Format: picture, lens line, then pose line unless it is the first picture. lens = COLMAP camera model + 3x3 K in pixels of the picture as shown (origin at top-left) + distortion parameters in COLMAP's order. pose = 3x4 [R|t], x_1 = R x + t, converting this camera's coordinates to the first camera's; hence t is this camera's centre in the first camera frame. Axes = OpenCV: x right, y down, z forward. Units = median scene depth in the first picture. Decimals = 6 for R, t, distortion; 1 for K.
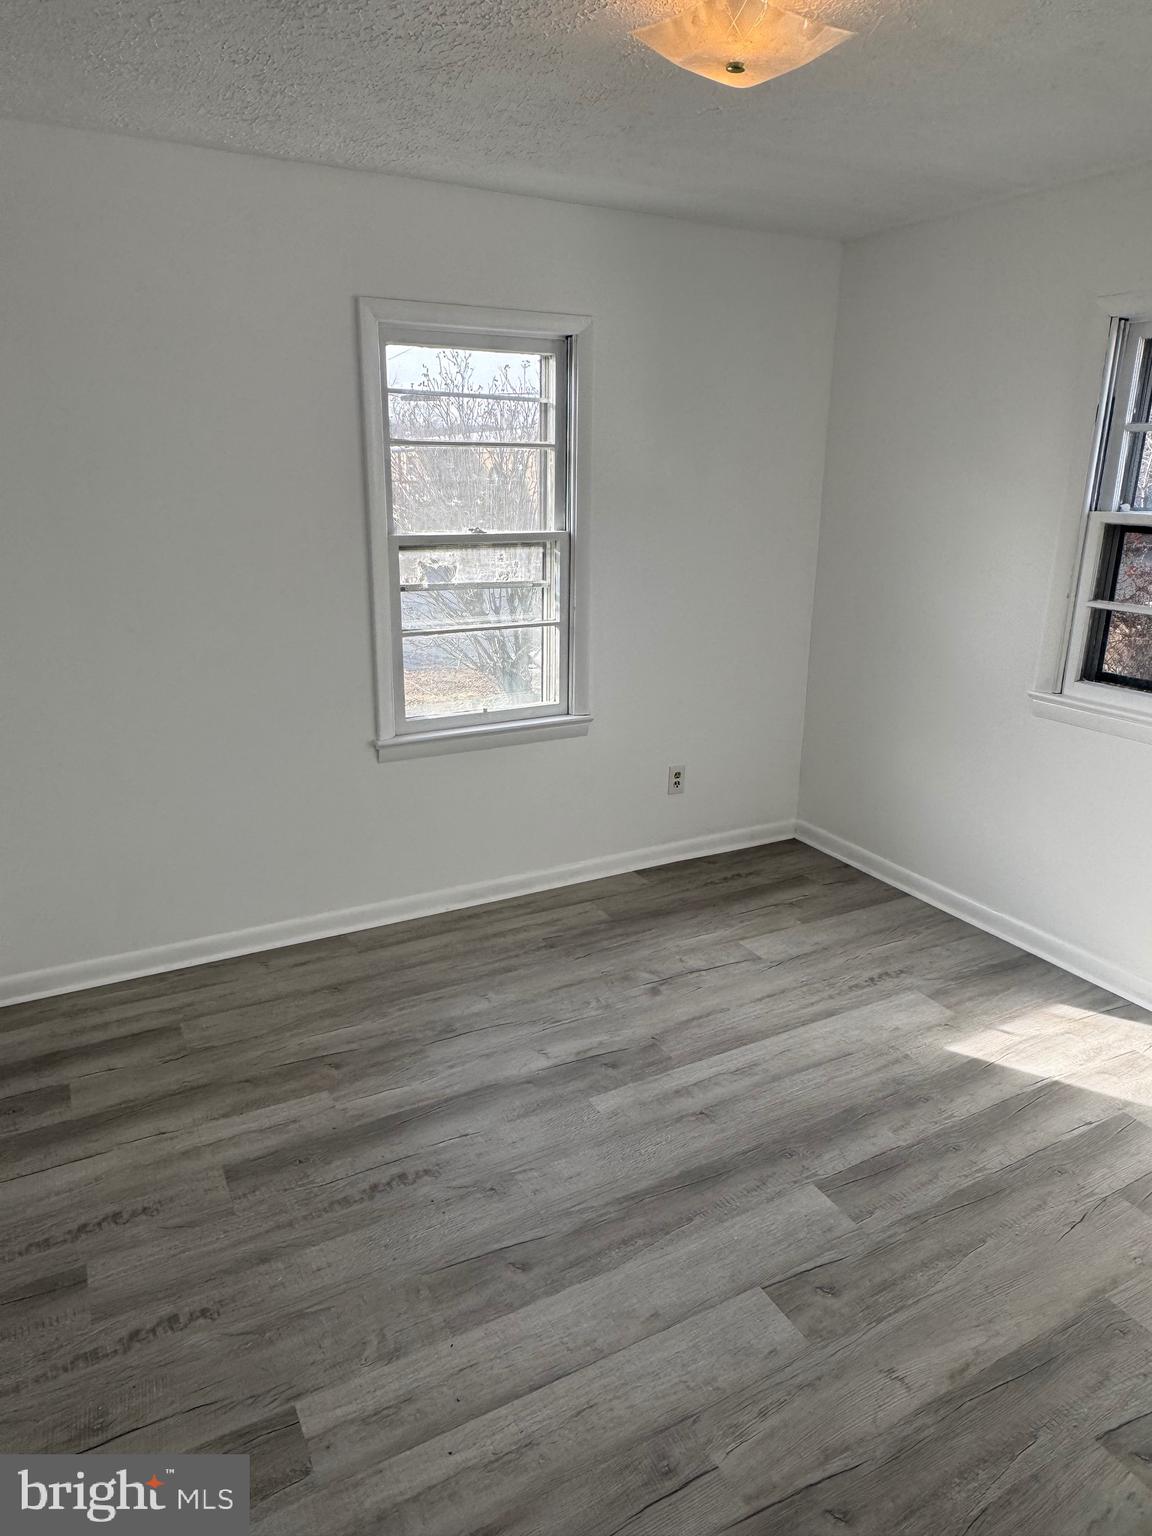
lens RADIAL K [[978.0, 0, 582.8], [0, 978.0, 770.3], [0, 0, 1]] dist [-0.011234, 0.008270]
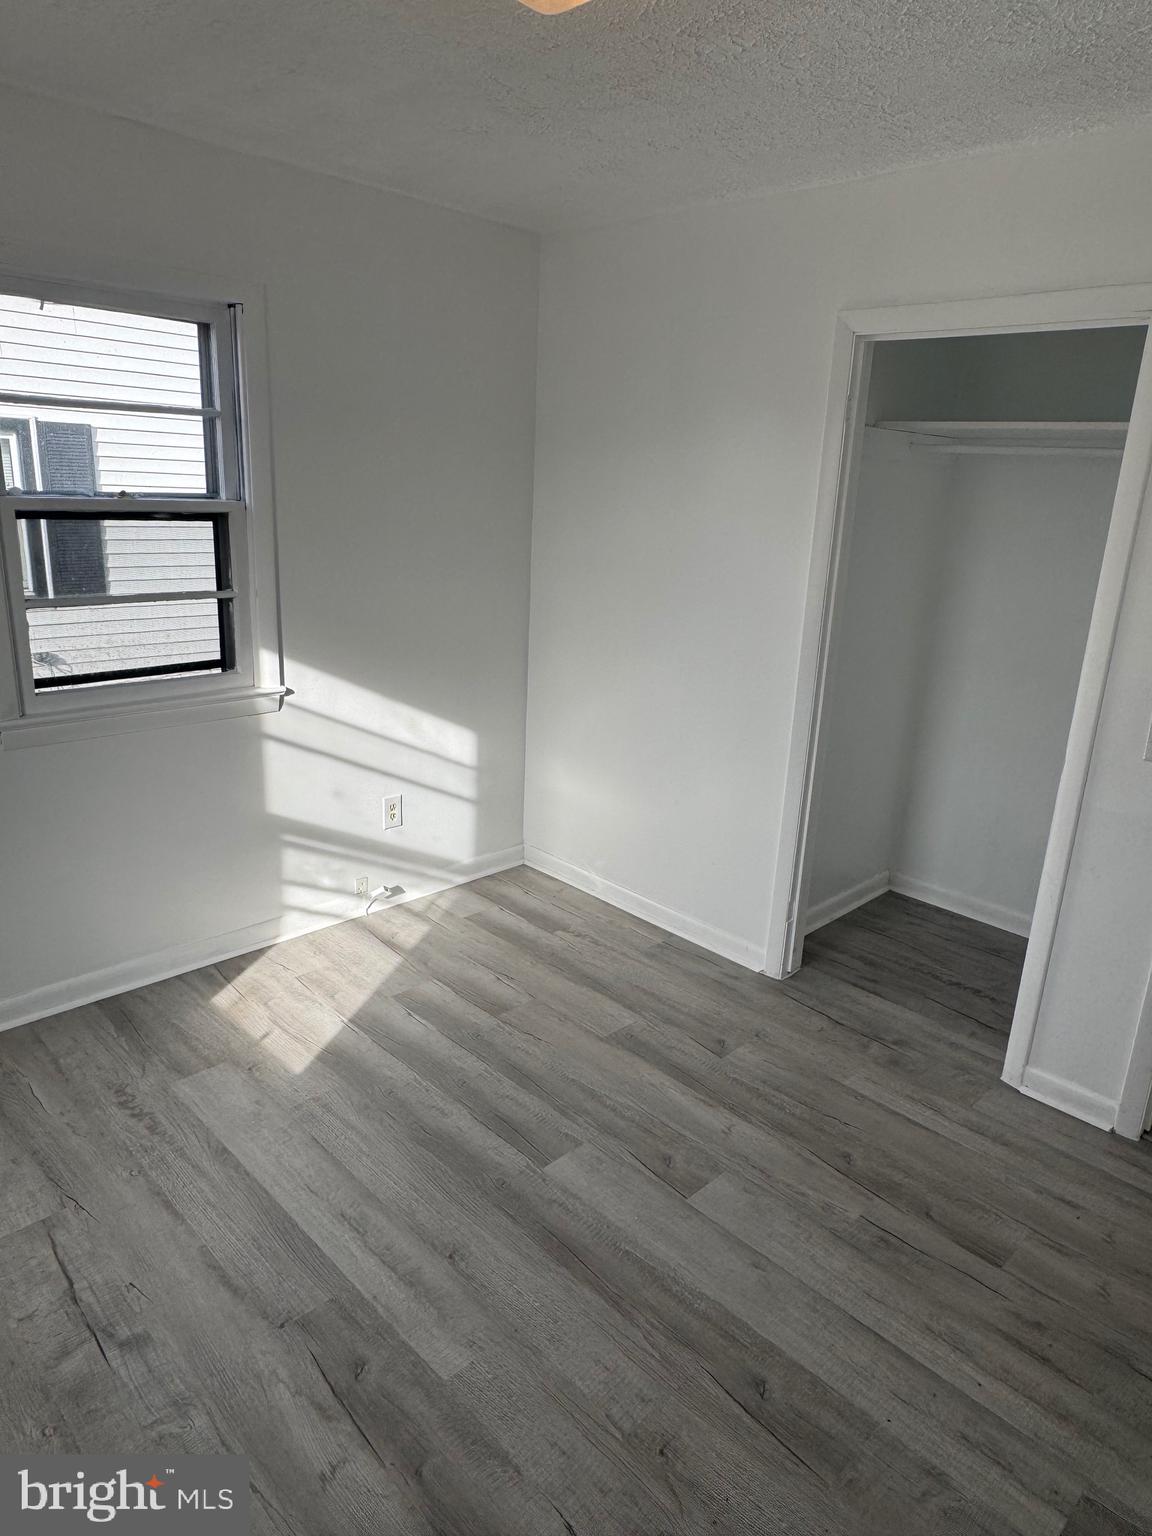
lens RADIAL K [[978.0, 0, 578.1], [0, 978.0, 763.2], [0, 0, 1]] dist [-0.011234, 0.008270]
pose [[-0.269904, -0.295834, 0.916315, -0.592063], [0.238395, 0.901475, 0.361263, -0.325130], [-0.932909, 0.315951, -0.172787, 1.004151]]
